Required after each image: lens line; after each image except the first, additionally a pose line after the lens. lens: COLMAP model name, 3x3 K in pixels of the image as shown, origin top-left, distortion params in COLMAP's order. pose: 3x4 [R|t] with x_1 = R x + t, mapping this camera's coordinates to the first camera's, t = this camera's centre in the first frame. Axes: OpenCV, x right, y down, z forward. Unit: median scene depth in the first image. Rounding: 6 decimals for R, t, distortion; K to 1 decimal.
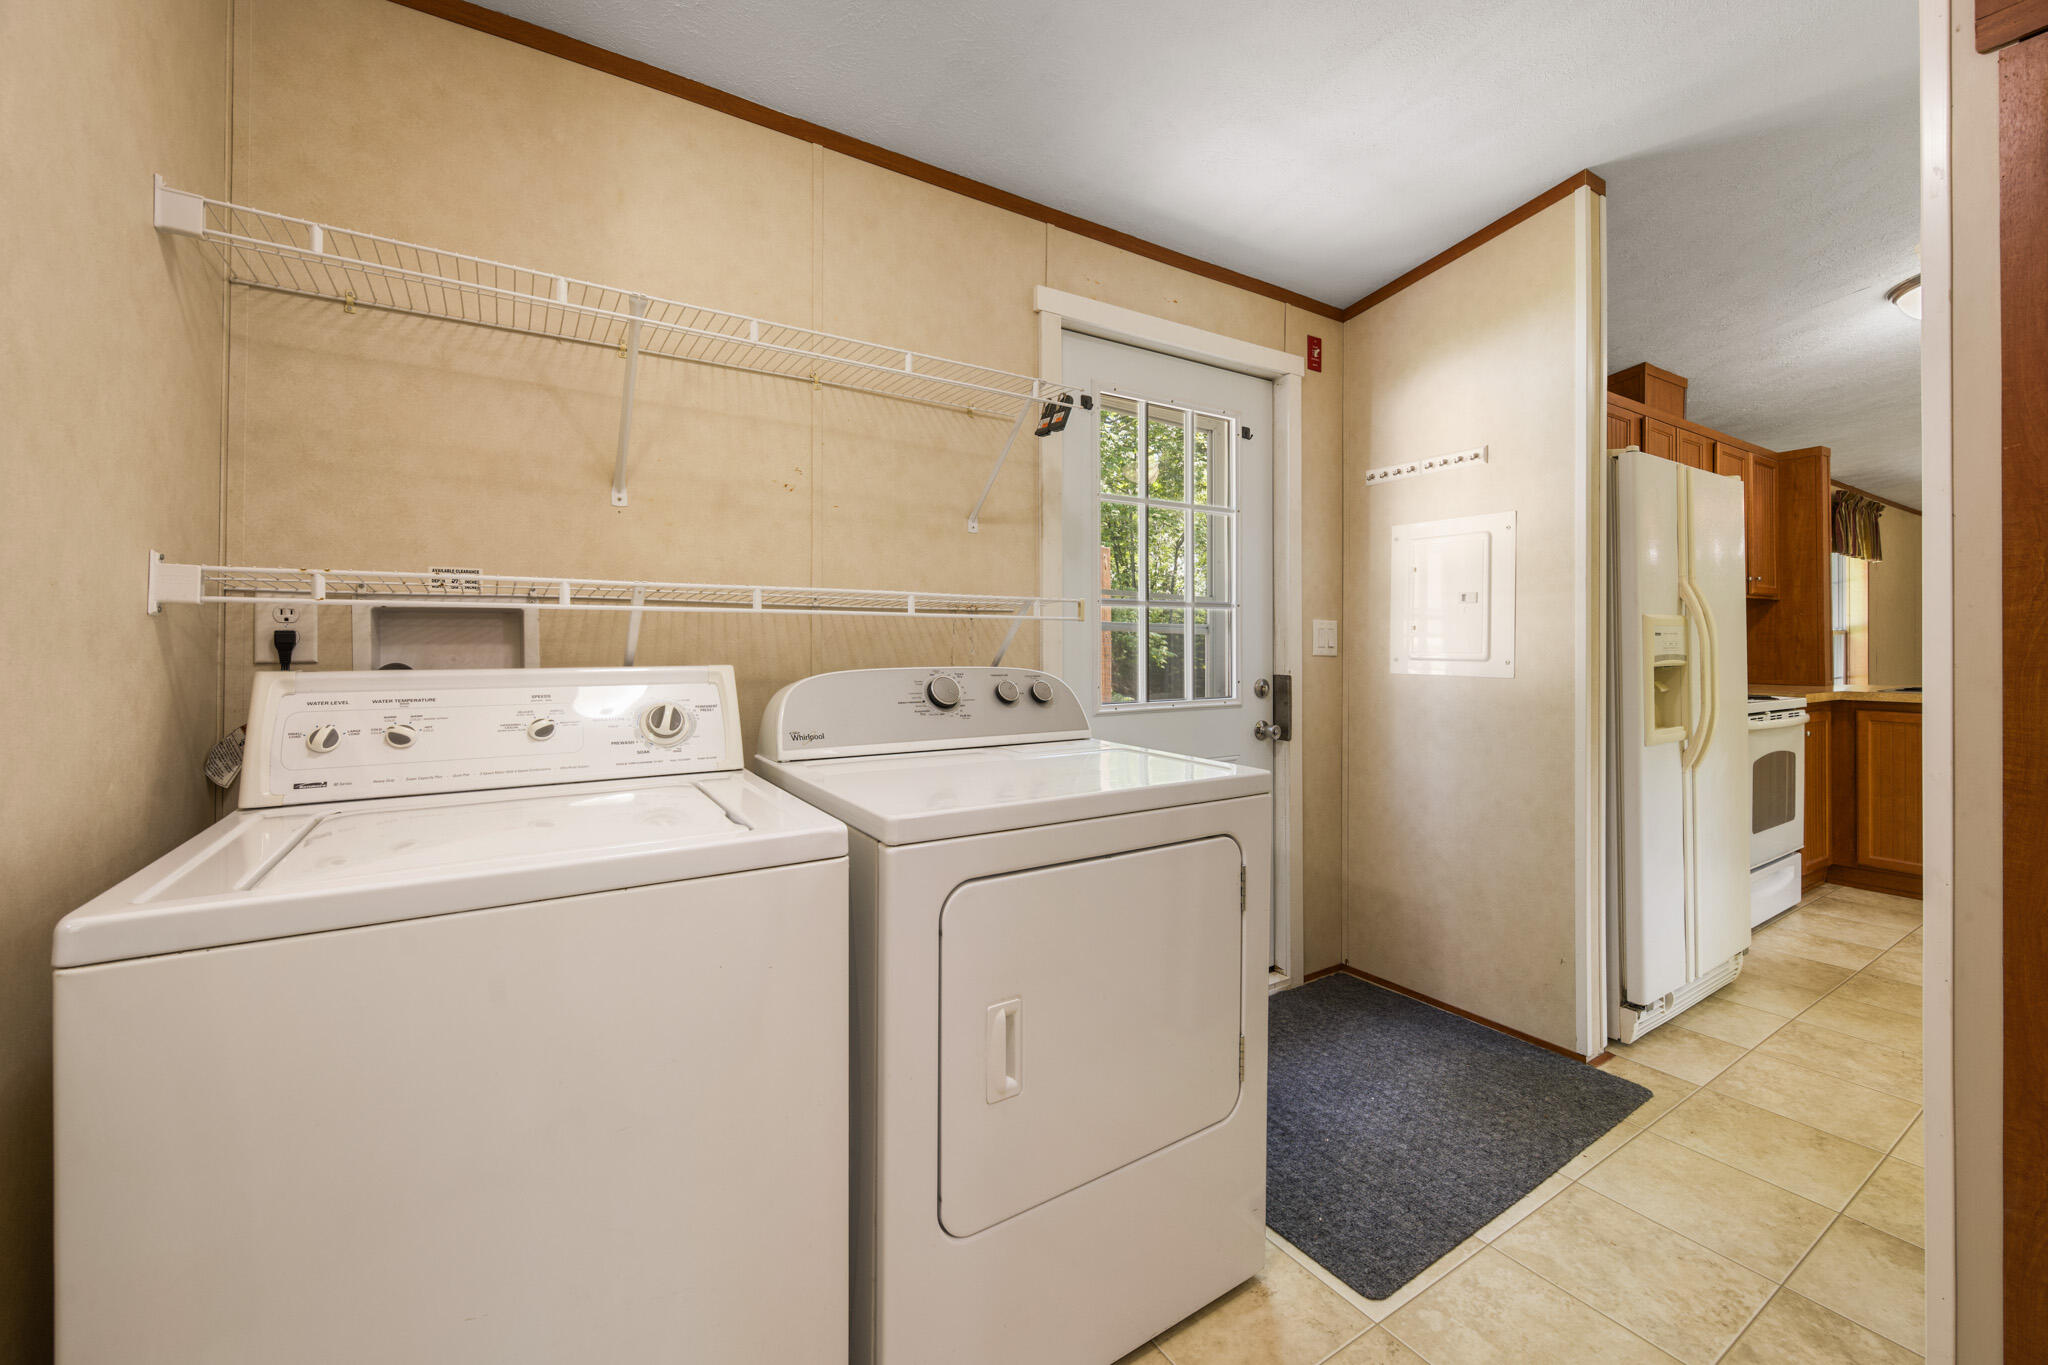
lens RADIAL K [[819.6, 0, 1030.2], [0, 819.6, 652.5], [0, 0, 1]] dist [-0.000544, -0.000025]
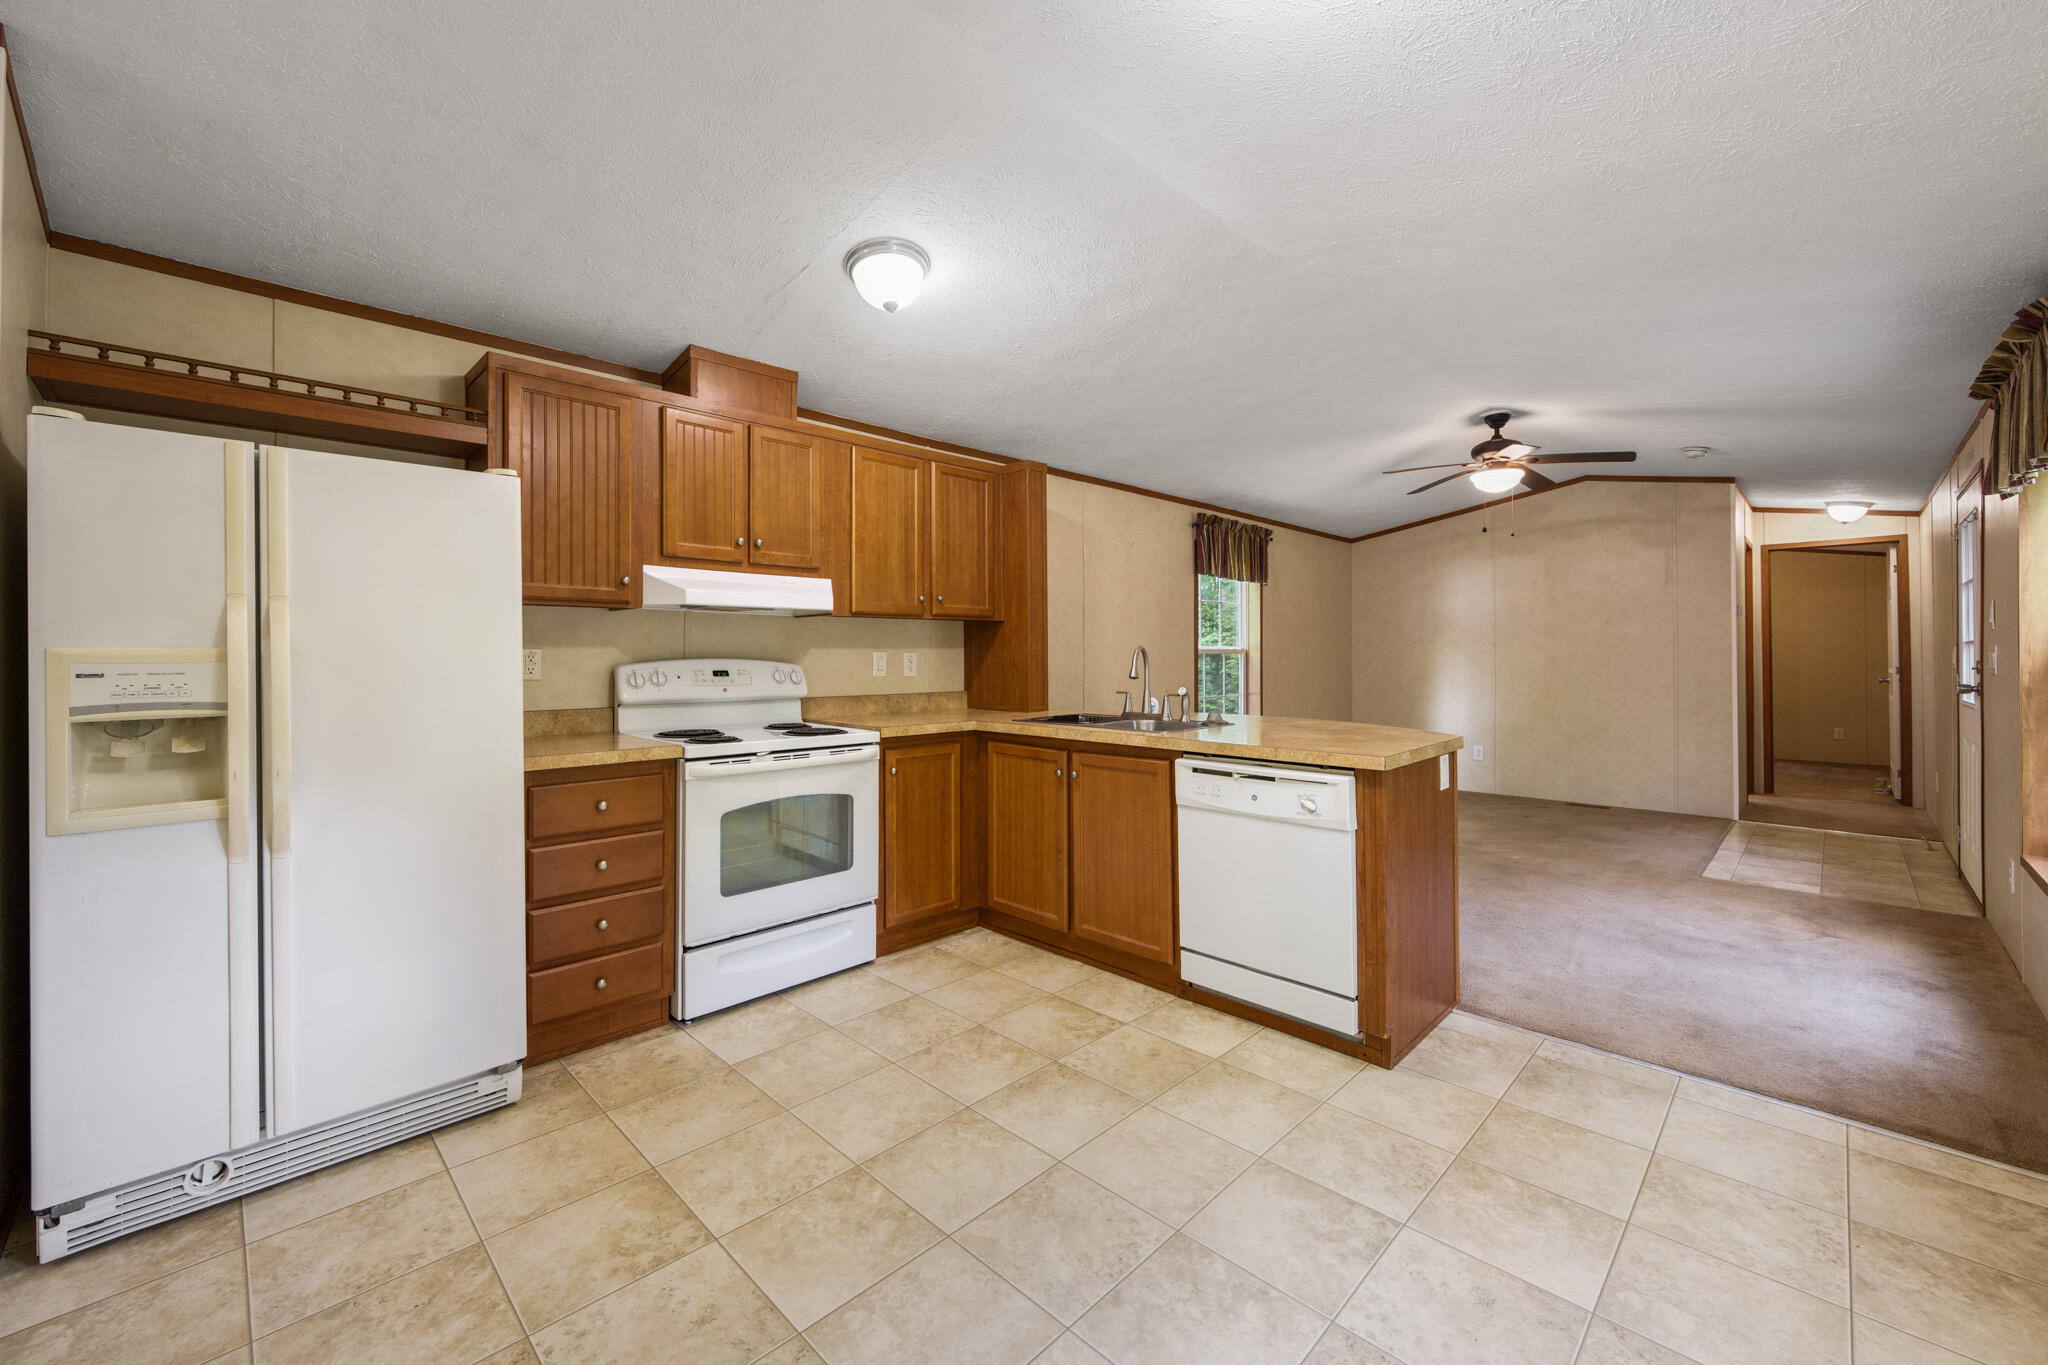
lens RADIAL K [[819.6, 0, 1030.2], [0, 819.6, 652.5], [0, 0, 1]] dist [-0.000544, -0.000025]
pose [[0.975028, 0.002043, 0.222071, 1.218944], [-0.000548, 0.999977, -0.006792, -0.033451], [-0.222079, 0.006501, 0.975007, 0.113323]]
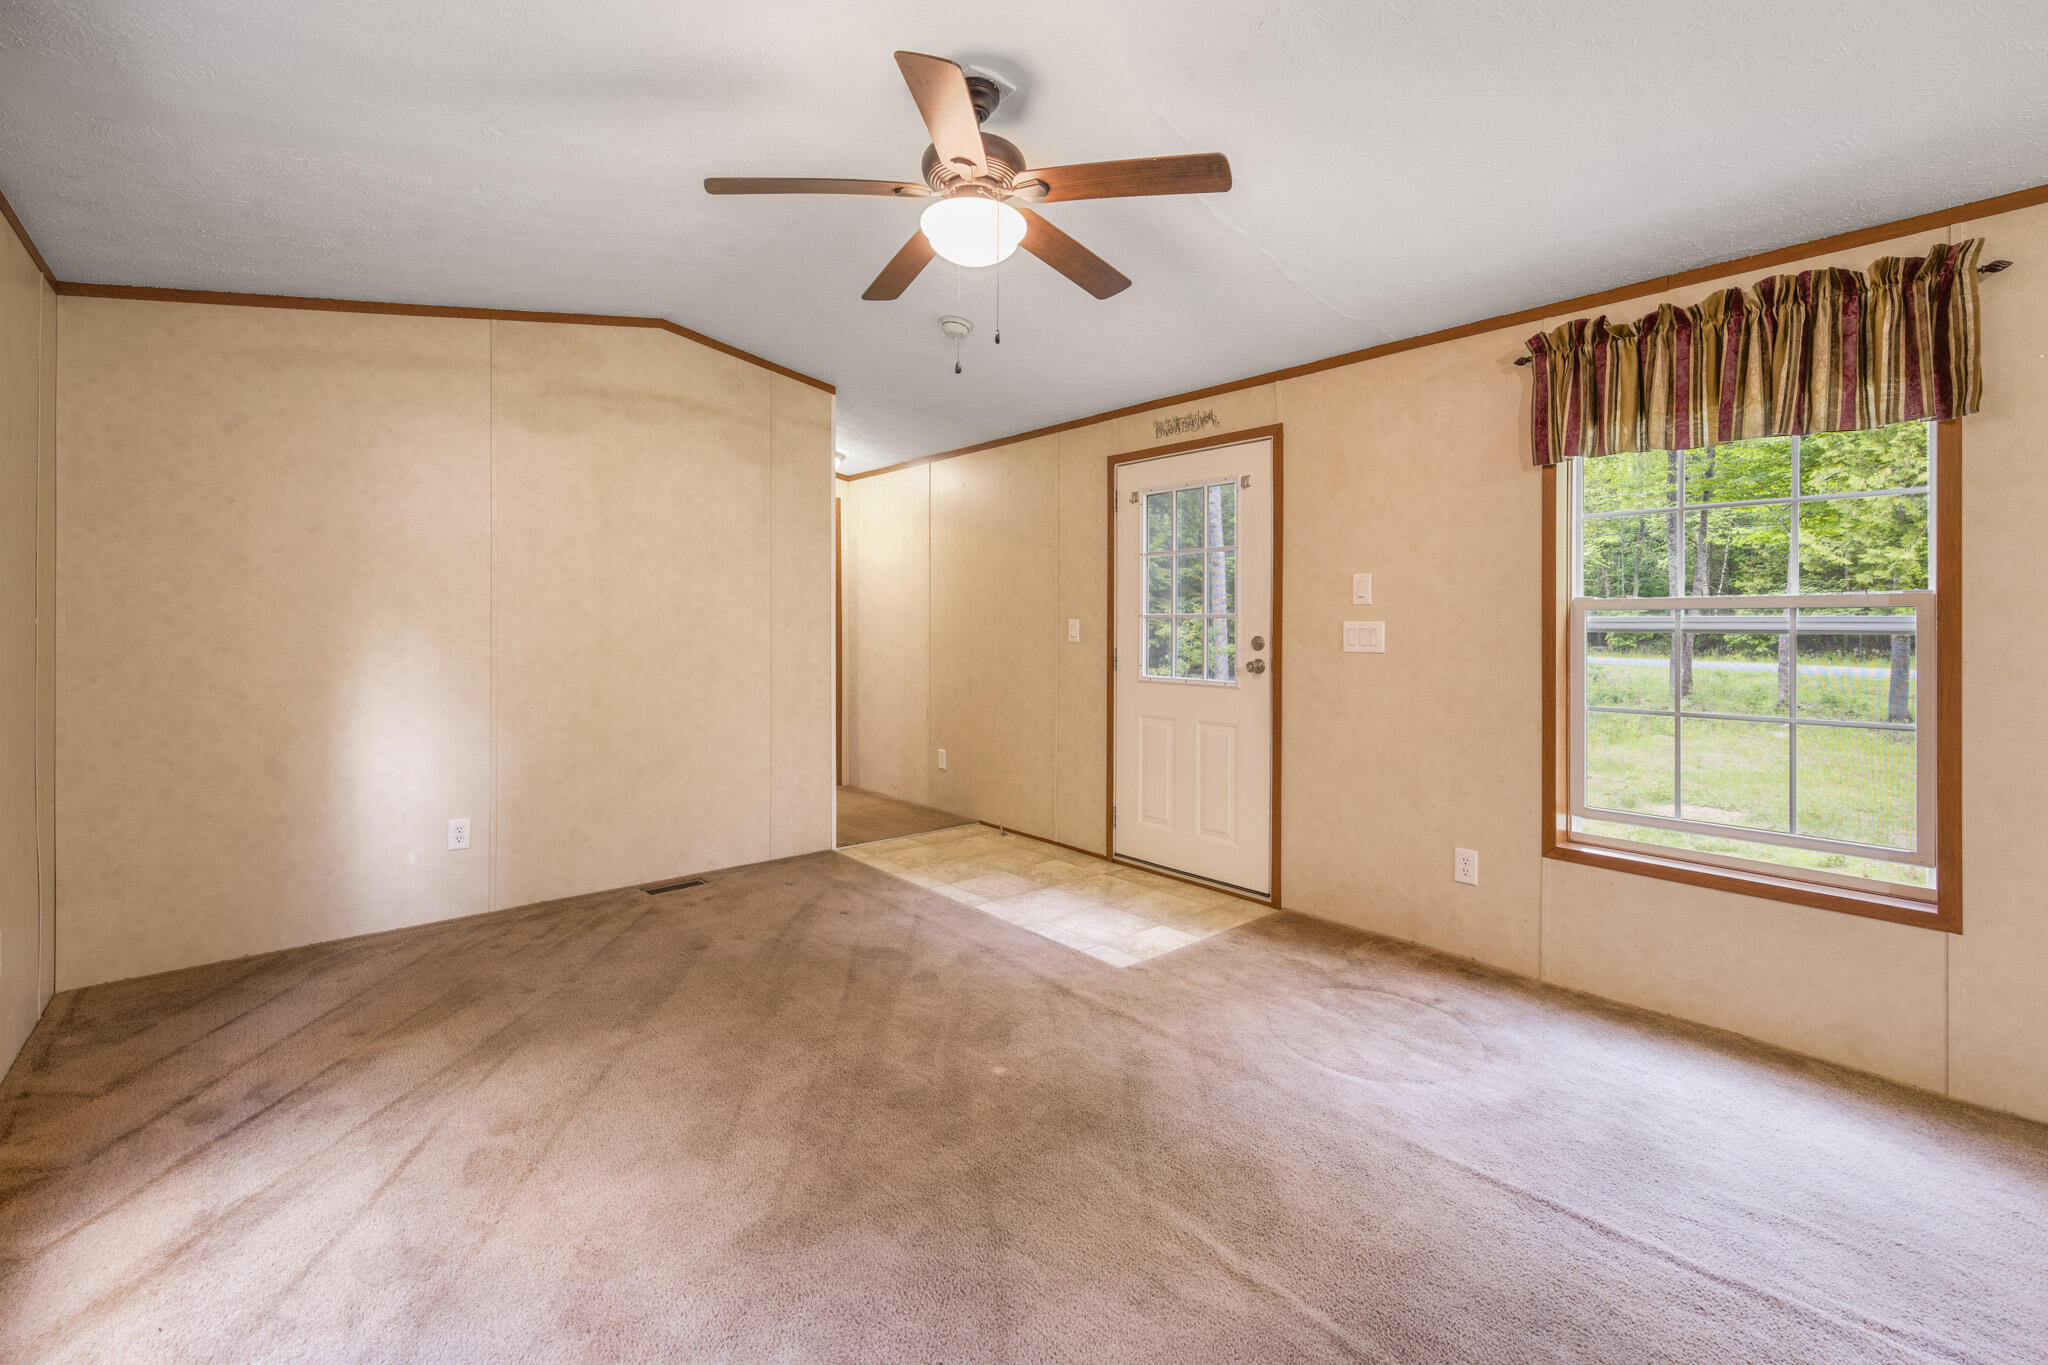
lens RADIAL K [[879.8, 0, 1029.8], [0, 879.8, 652.0], [0, 0, 1]] dist [-0.001135, 0.000214]
pose [[-0.151419, -0.026747, 0.988108, 1.776134], [-0.001756, 0.999640, 0.026790, -0.043226], [-0.988468, 0.002322, -0.151411, 1.761420]]
